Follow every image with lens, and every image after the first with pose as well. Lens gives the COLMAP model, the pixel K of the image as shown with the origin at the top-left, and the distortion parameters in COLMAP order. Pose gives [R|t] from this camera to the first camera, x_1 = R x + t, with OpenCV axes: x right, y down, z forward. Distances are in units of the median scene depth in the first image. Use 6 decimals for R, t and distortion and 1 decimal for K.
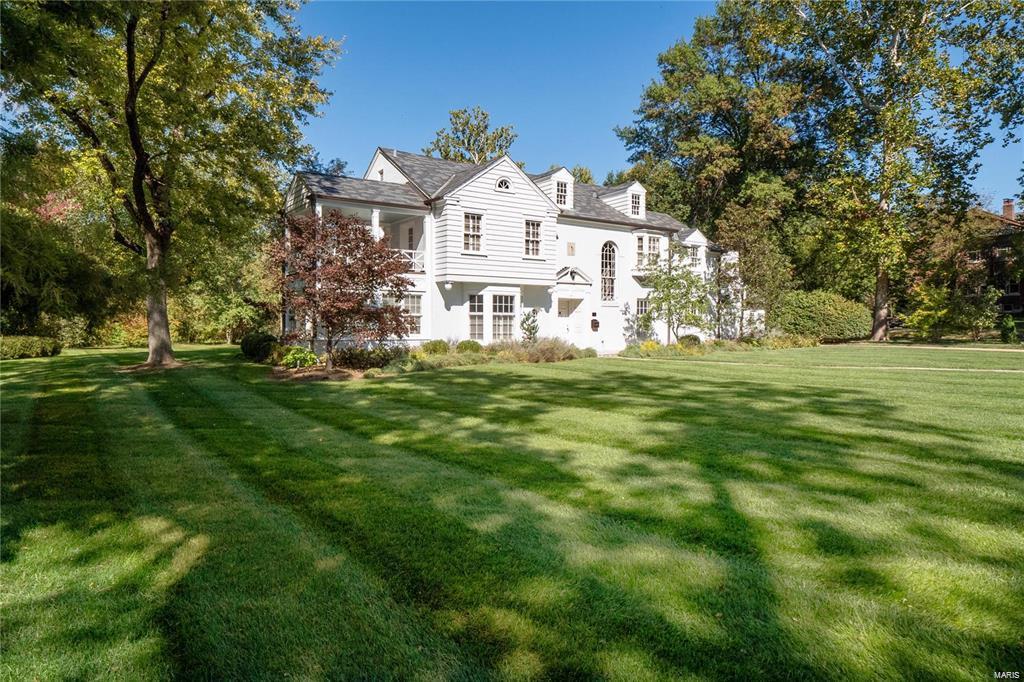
lens RADIAL K [[653.5, 0, 512.0], [0, 653.5, 341.0], [0, 0, 1]] dist [-0.000911, -0.000069]
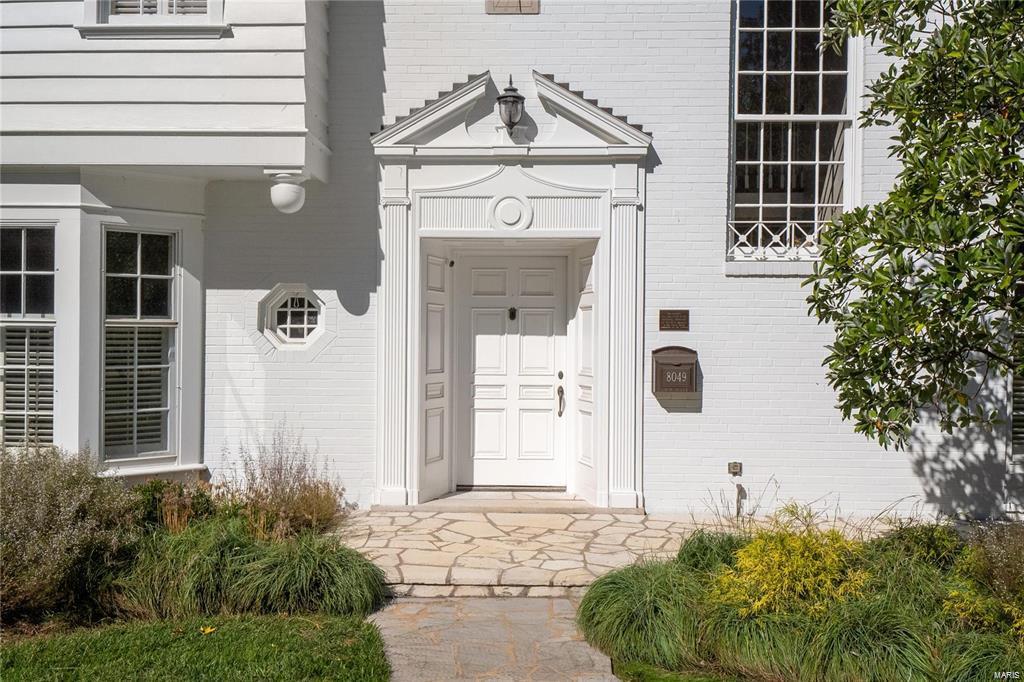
lens RADIAL K [[1028.1, 0, 512.0], [0, 1028.1, 341.0], [0, 0, 1]] dist [0.051859, -0.002901]
pose [[0.784834, -0.002589, -0.619701, 0.294469], [-0.020663, 0.999326, -0.030345, -0.027664], [0.619362, 0.036621, 0.784251, 0.813083]]
